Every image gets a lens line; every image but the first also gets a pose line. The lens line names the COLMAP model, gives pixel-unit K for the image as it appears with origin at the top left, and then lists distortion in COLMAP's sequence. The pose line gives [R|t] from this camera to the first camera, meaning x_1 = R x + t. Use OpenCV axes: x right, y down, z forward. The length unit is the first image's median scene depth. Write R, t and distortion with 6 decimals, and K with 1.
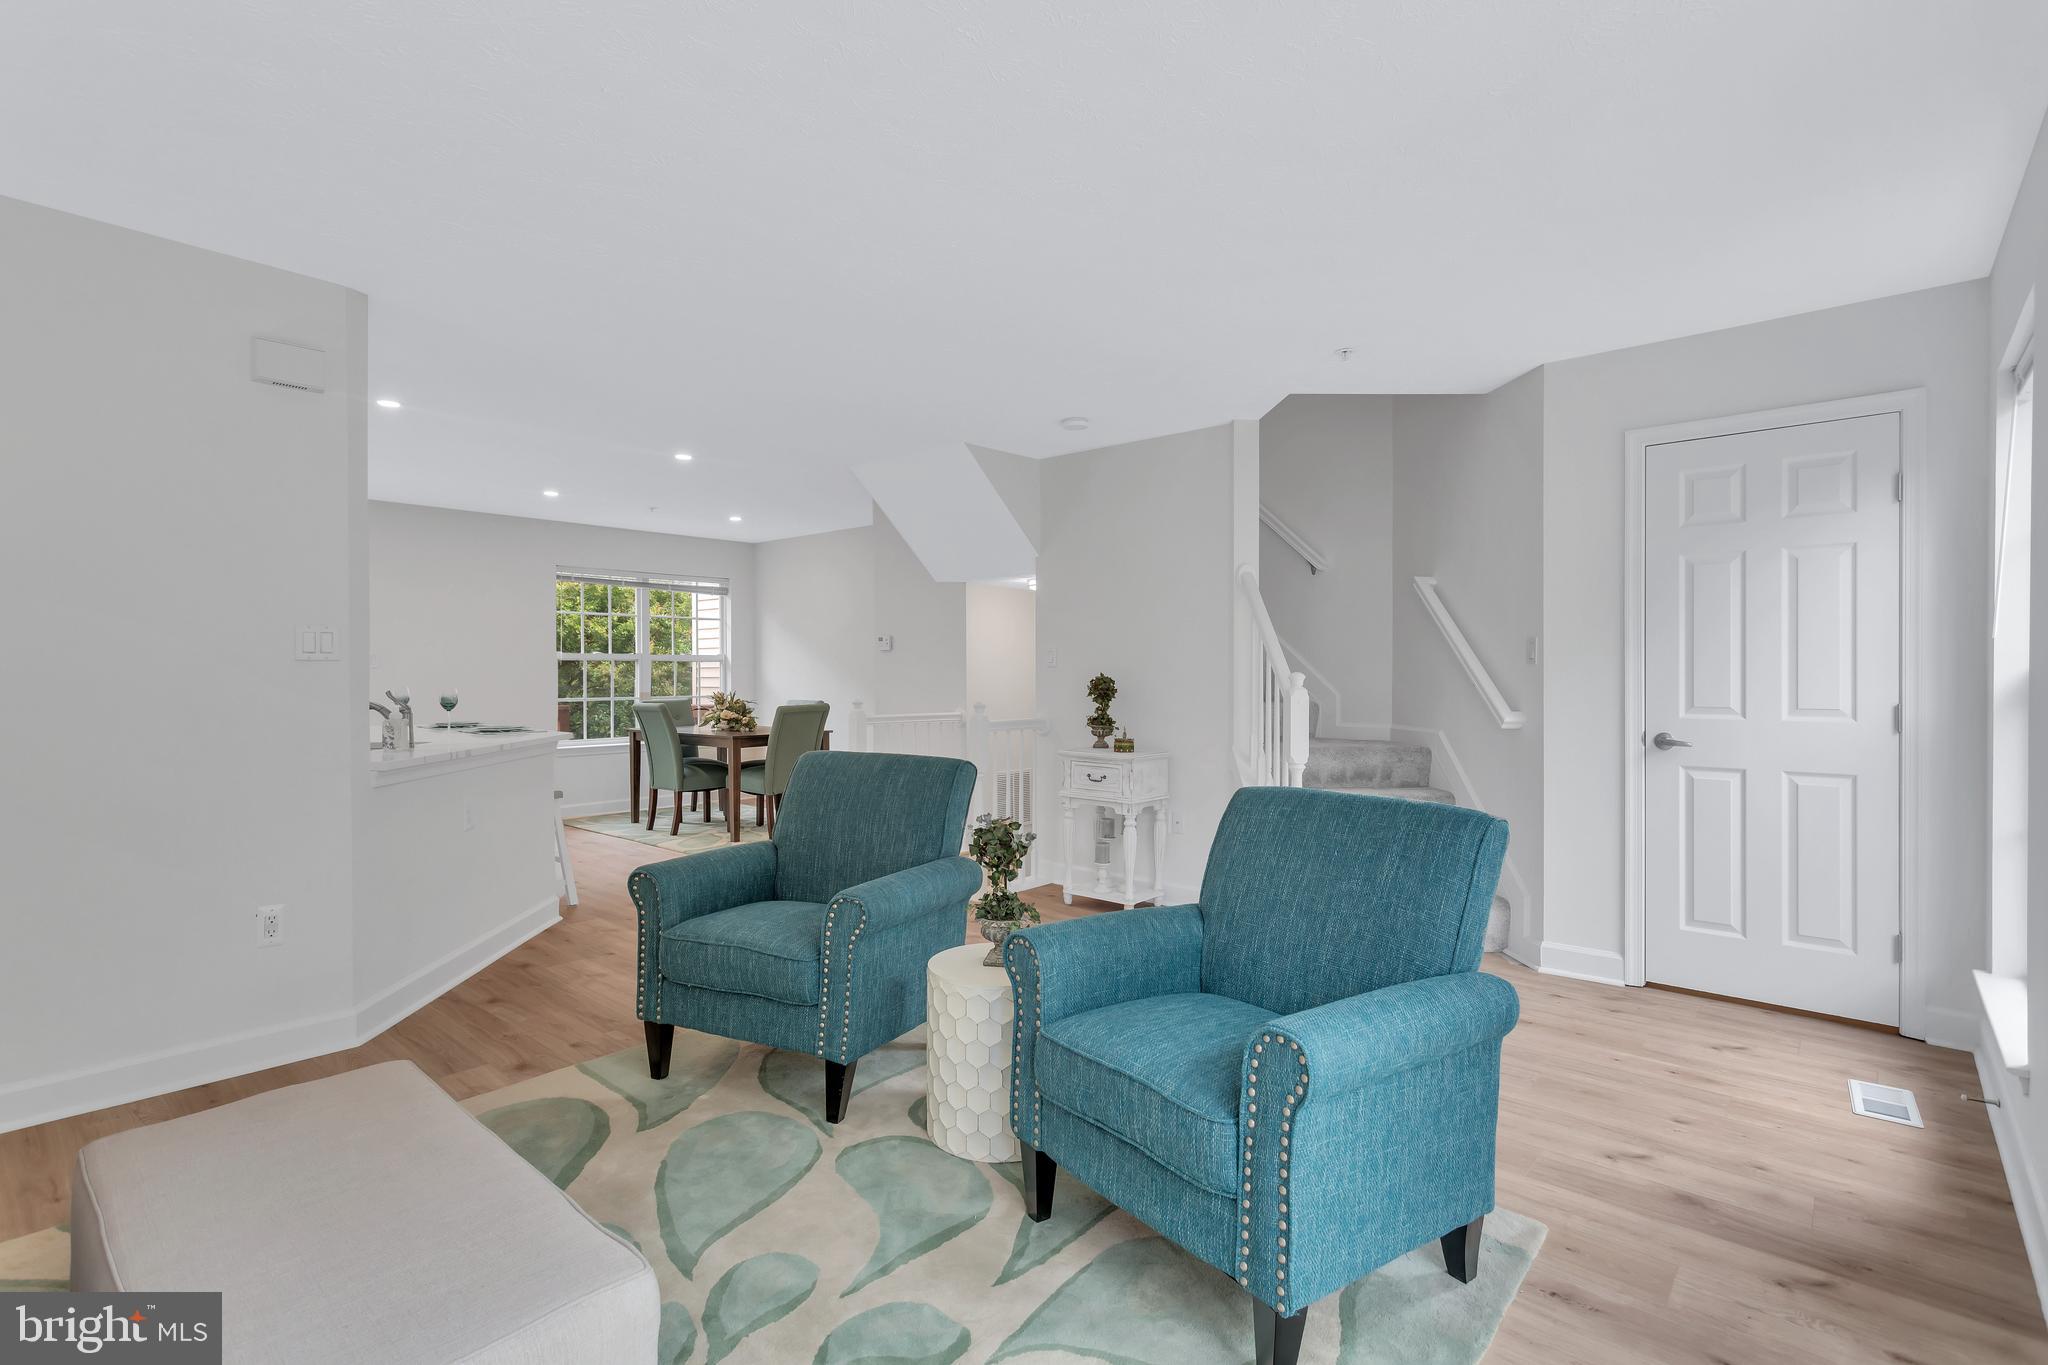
lens RADIAL K [[976.3, 0, 1026.6], [0, 976.3, 673.3], [0, 0, 1]] dist [0.001508, 0.000766]
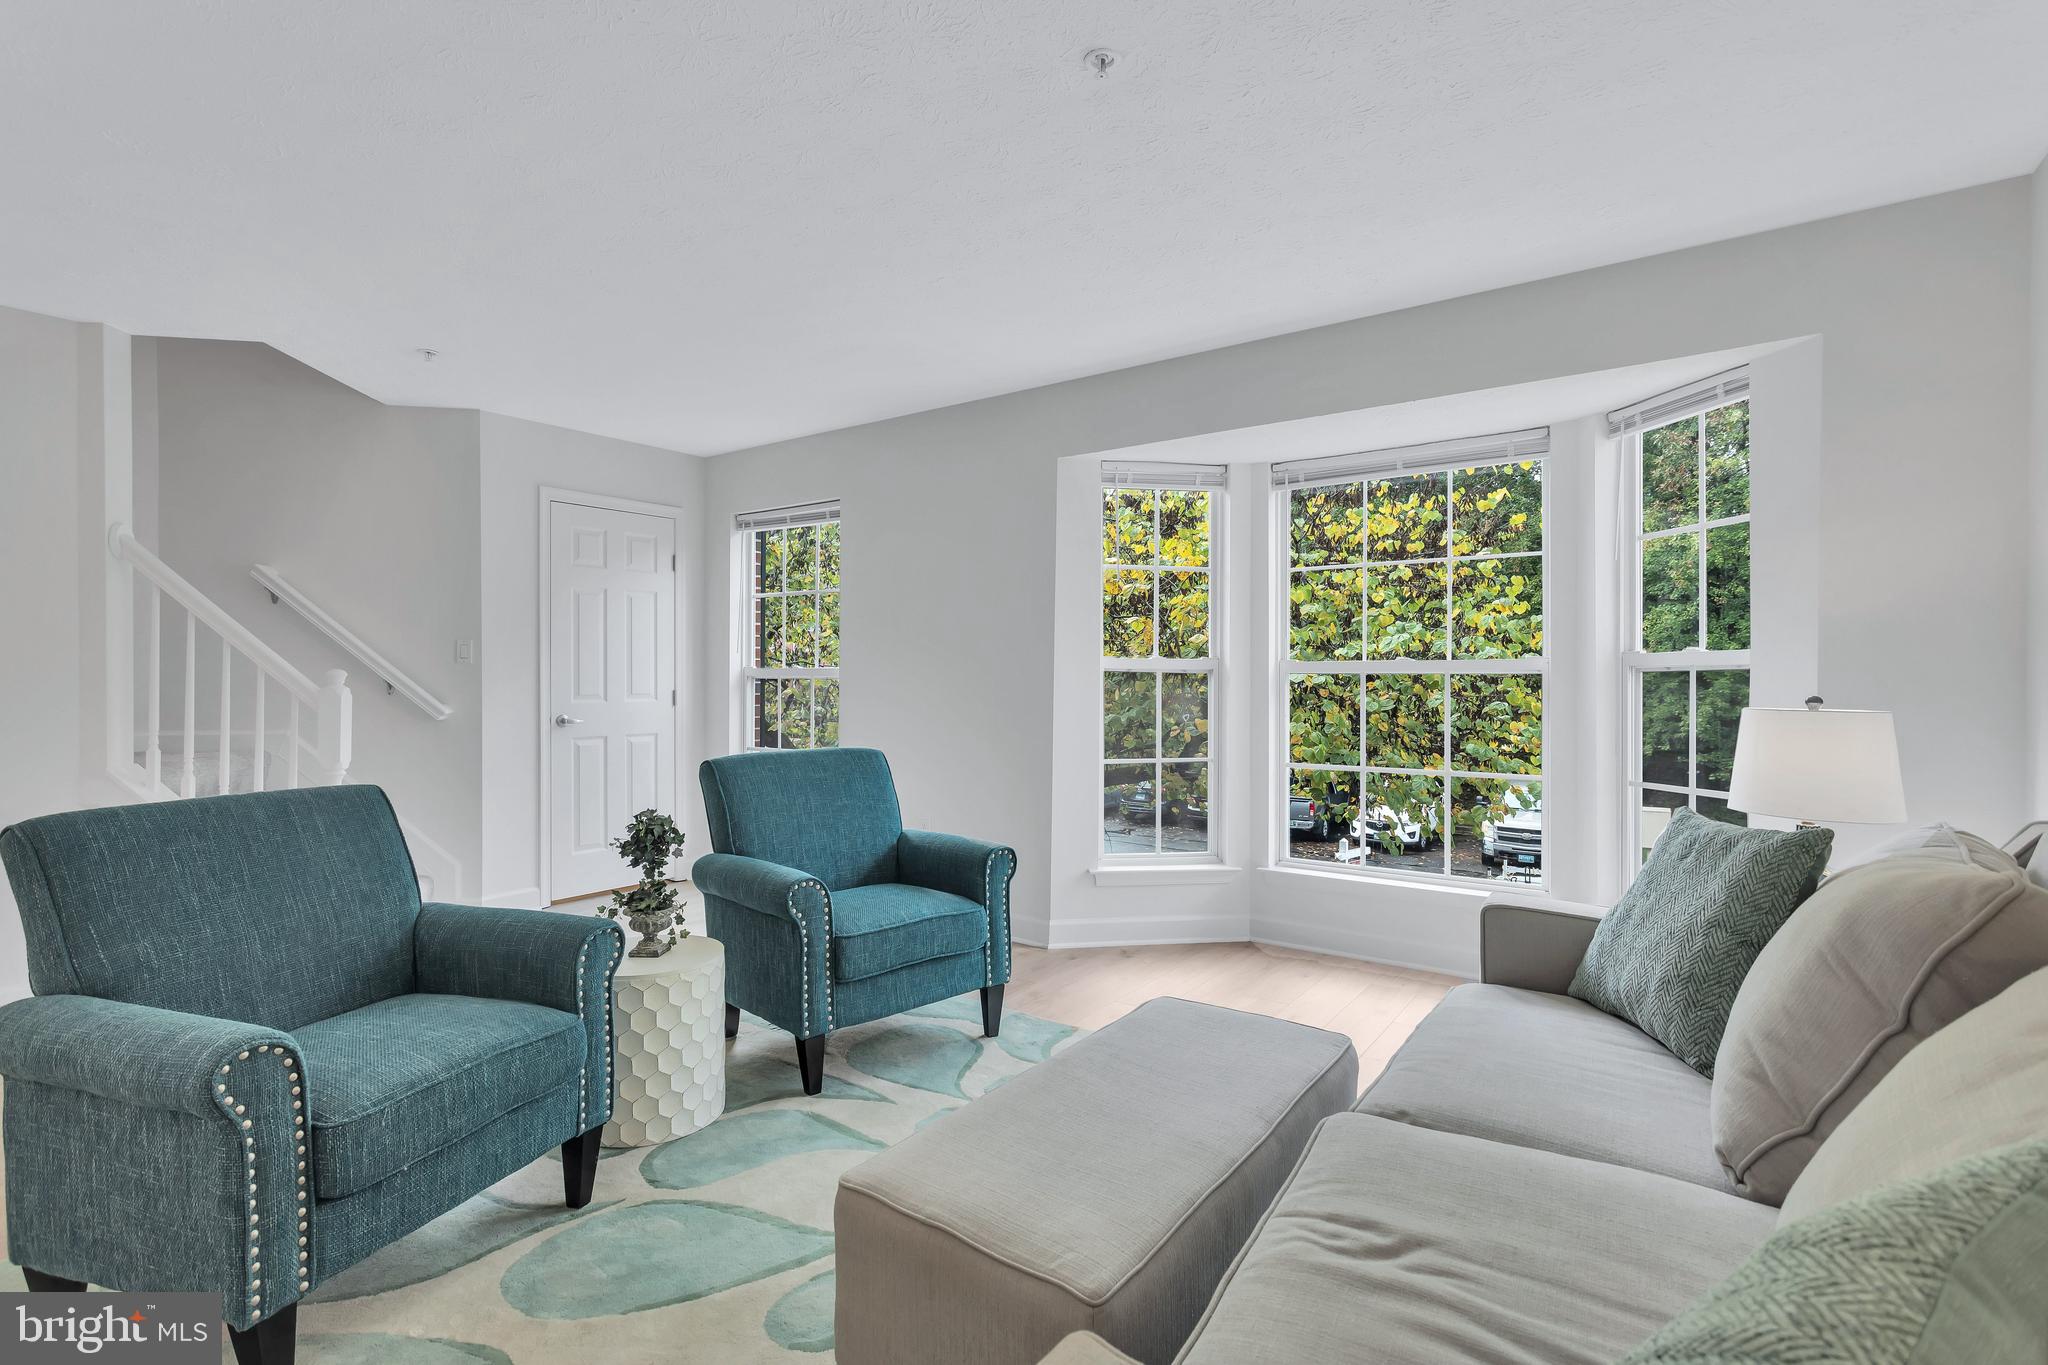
lens RADIAL K [[976.3, 0, 1026.6], [0, 976.3, 673.3], [0, 0, 1]] dist [0.001508, 0.000766]
pose [[-0.126430, 0.001086, 0.991975, -0.838762], [0.003320, 0.999994, -0.000672, 0.007129], [-0.991970, 0.003208, -0.126433, 0.570351]]
